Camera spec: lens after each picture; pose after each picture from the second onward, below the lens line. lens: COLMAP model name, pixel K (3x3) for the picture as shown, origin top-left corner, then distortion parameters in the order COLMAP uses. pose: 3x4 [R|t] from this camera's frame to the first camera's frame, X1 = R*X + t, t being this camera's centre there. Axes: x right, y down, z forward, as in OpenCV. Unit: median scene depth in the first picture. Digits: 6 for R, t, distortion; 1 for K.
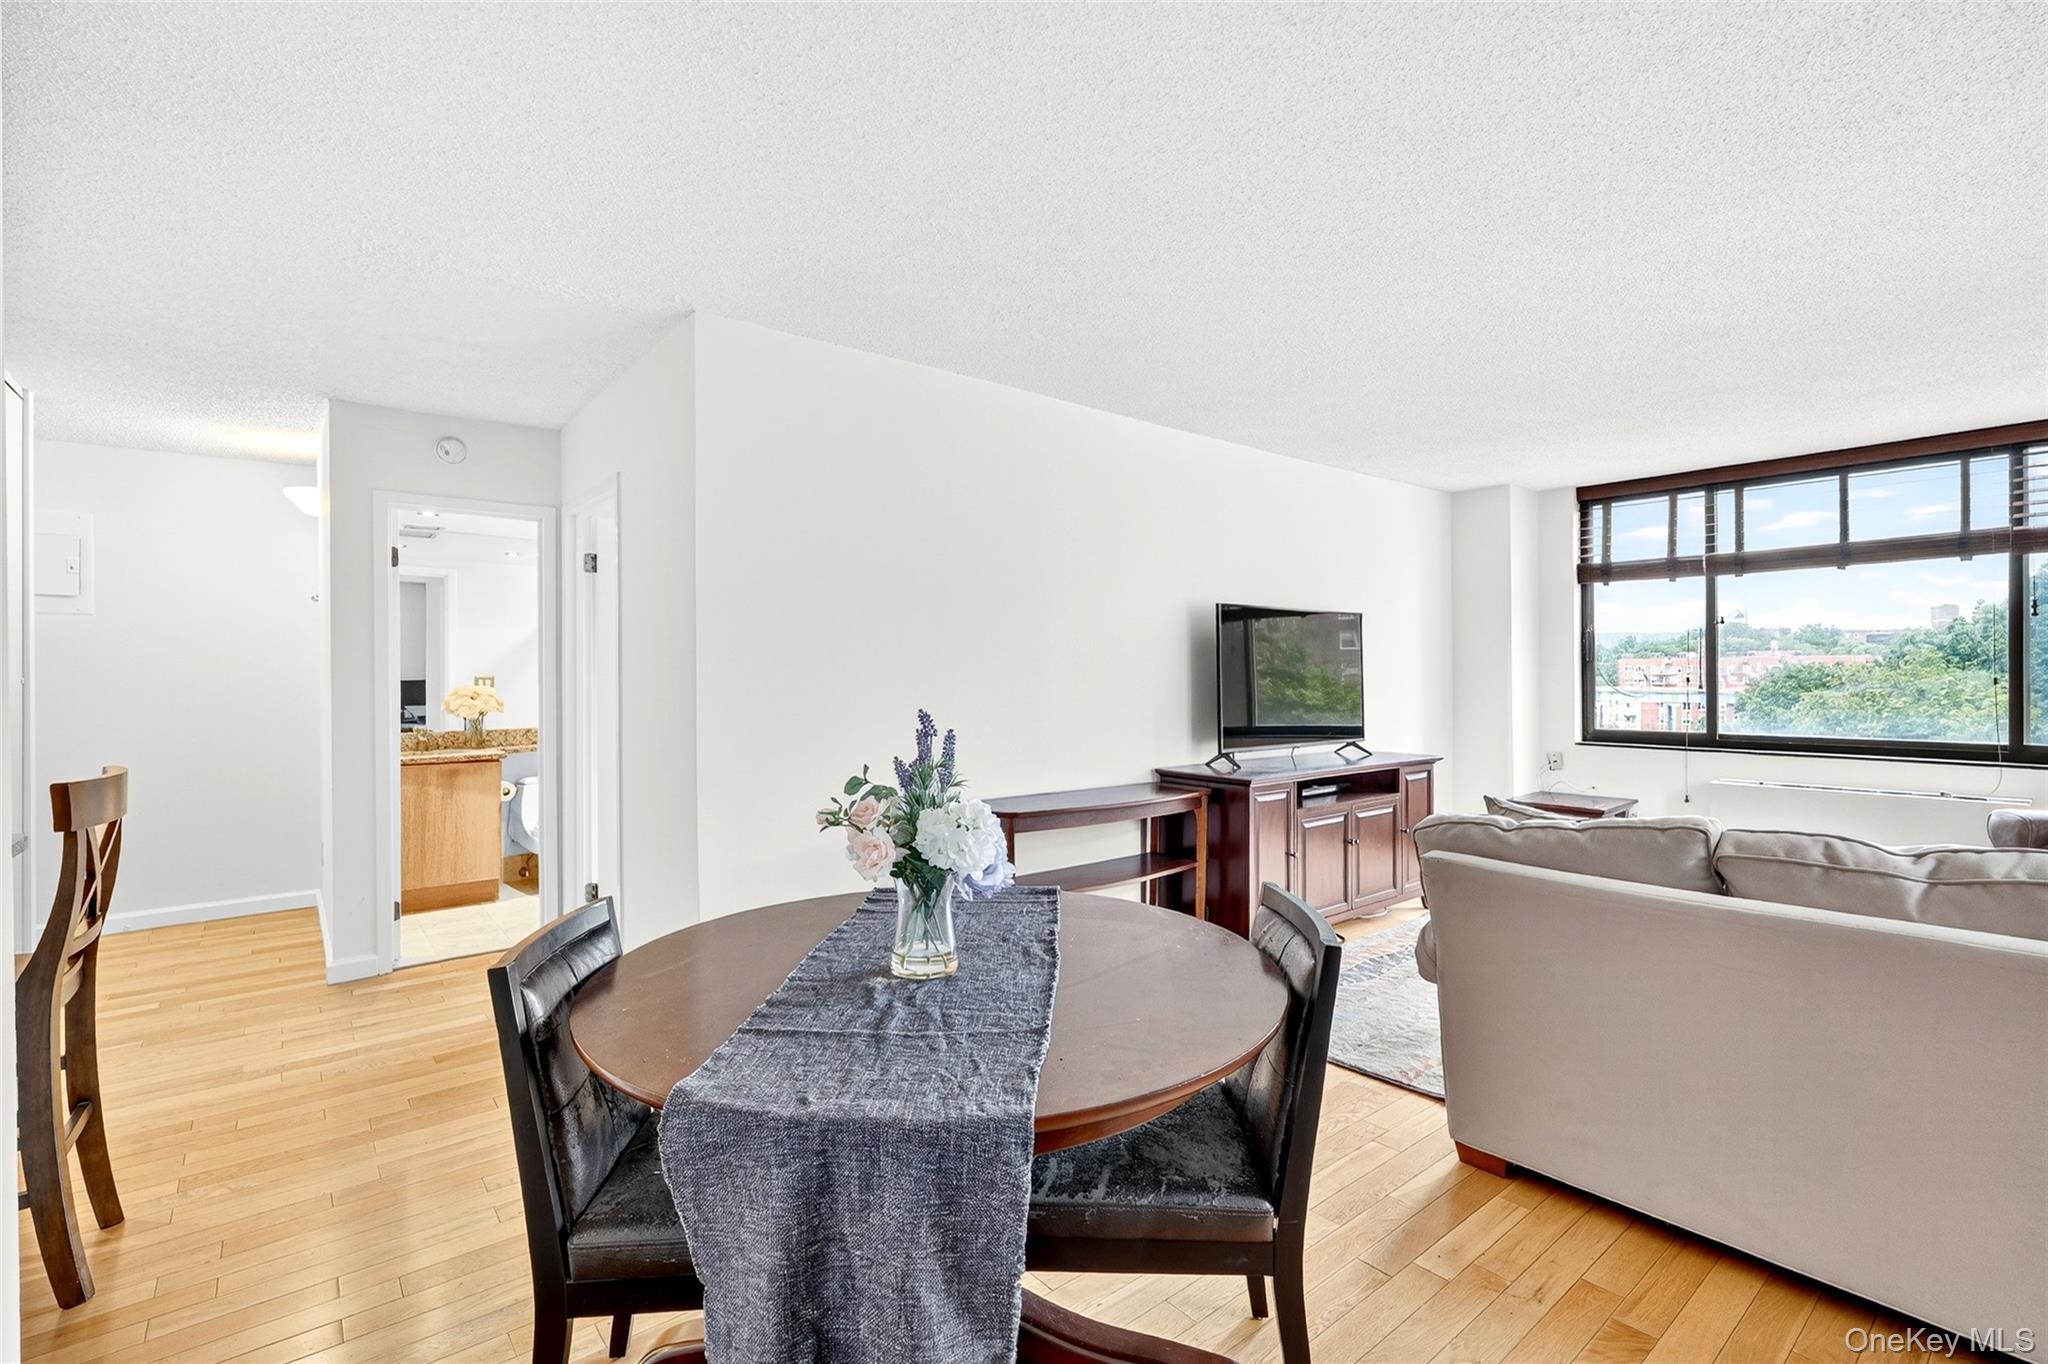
lens RADIAL K [[962.4, 0, 985.7], [0, 962.4, 671.8], [0, 0, 1]] dist [-0.001086, 0.000344]
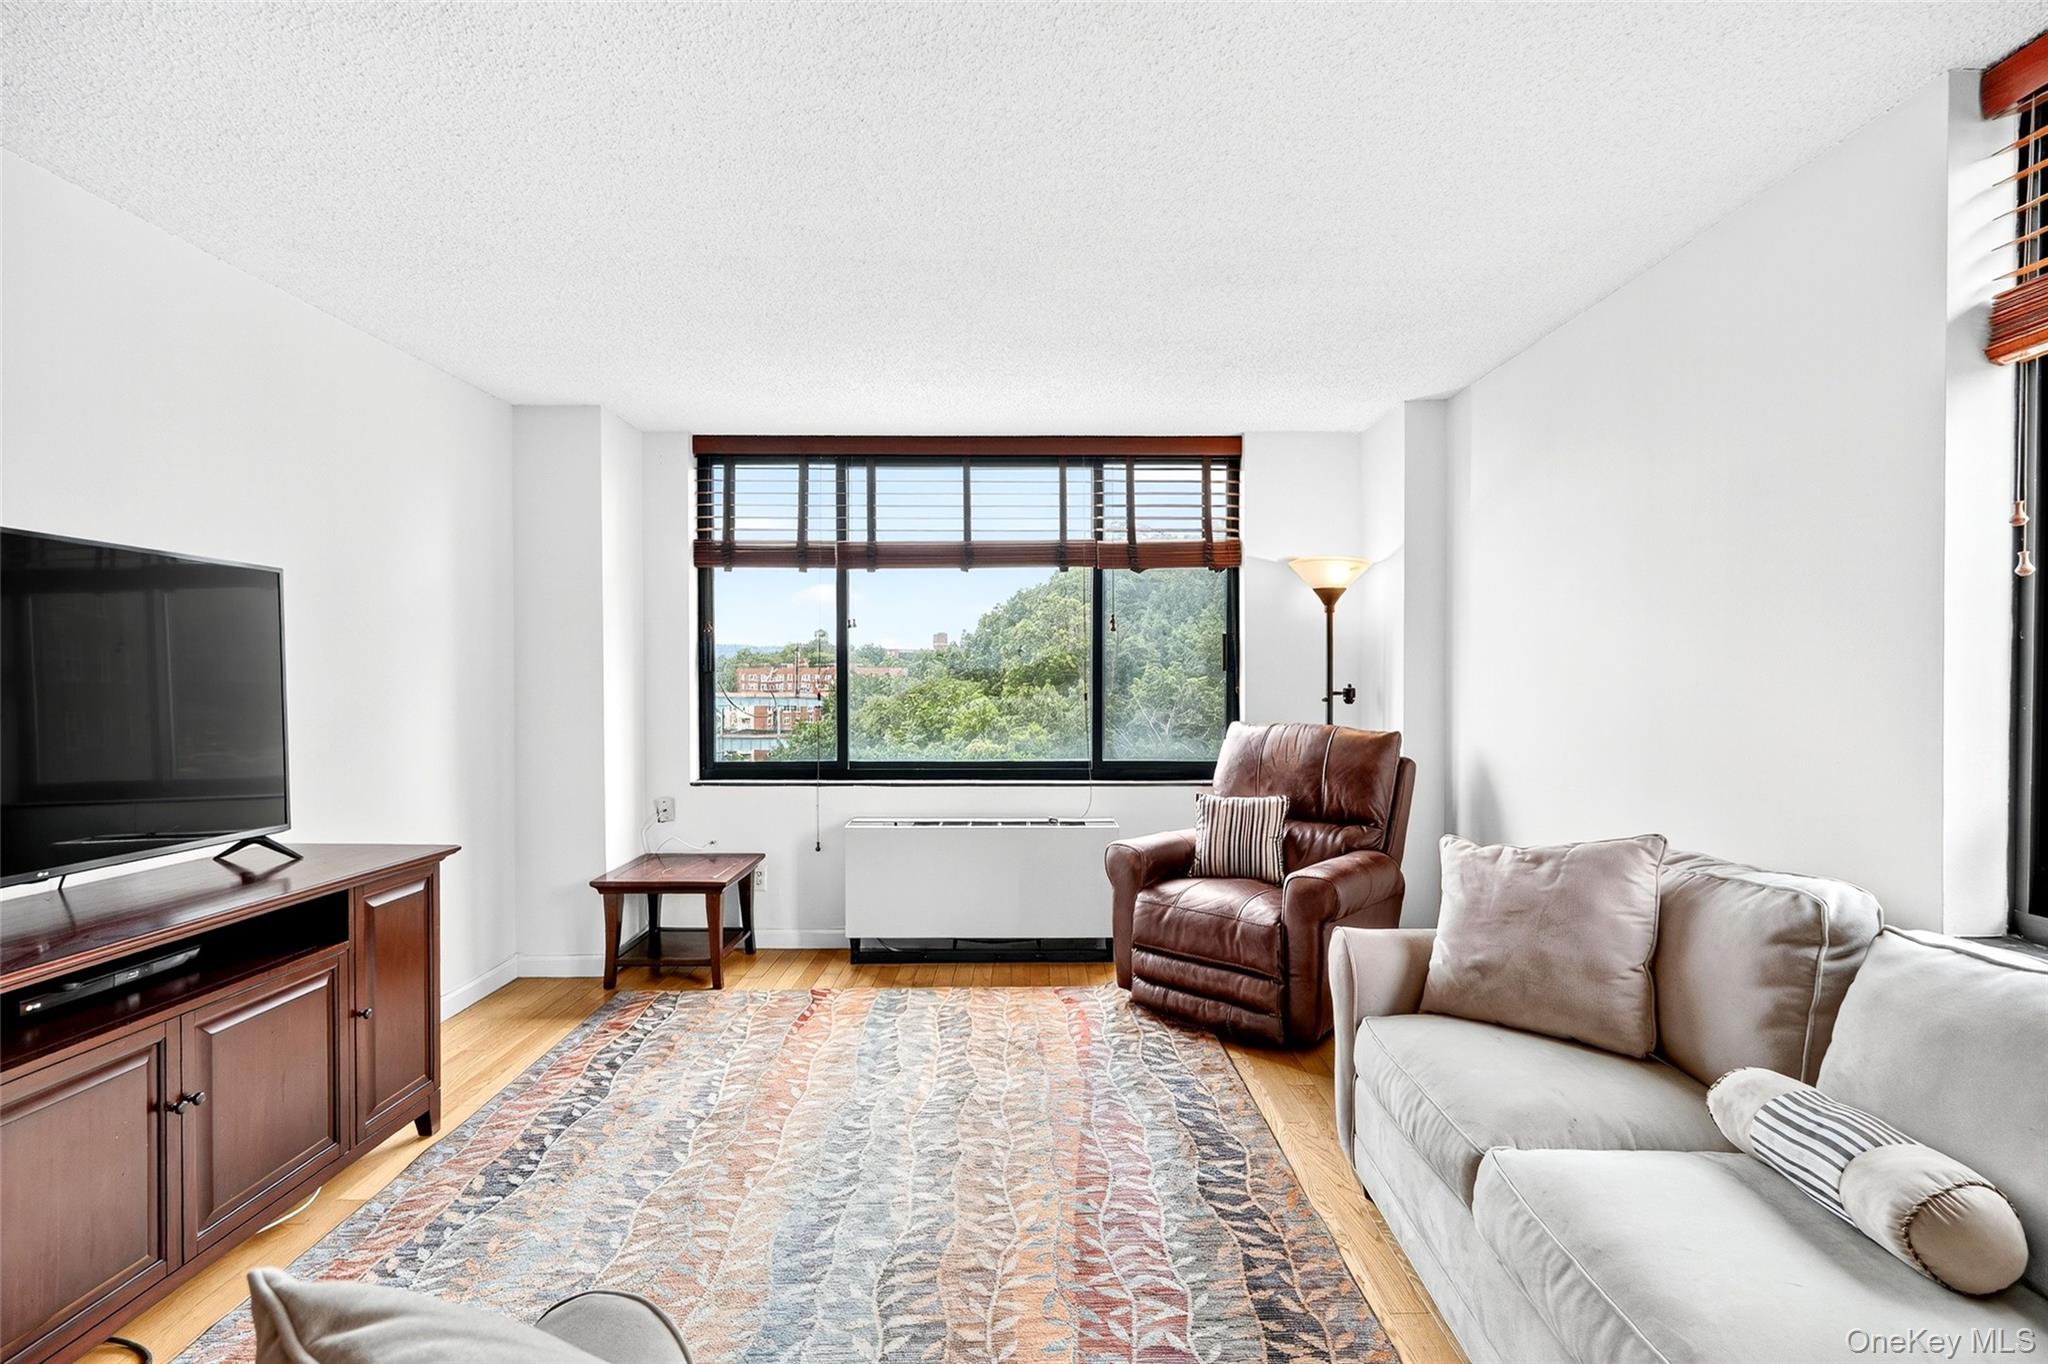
lens RADIAL K [[907.4, 0, 1026.9], [0, 907.4, 687.2], [0, 0, 1]] dist [-0.002069, -0.000155]
pose [[0.627764, -0.001017, 0.778403, 0.252758], [-0.006697, 0.999955, 0.006707, -0.005618], [-0.778375, -0.009424, 0.627729, 0.393465]]
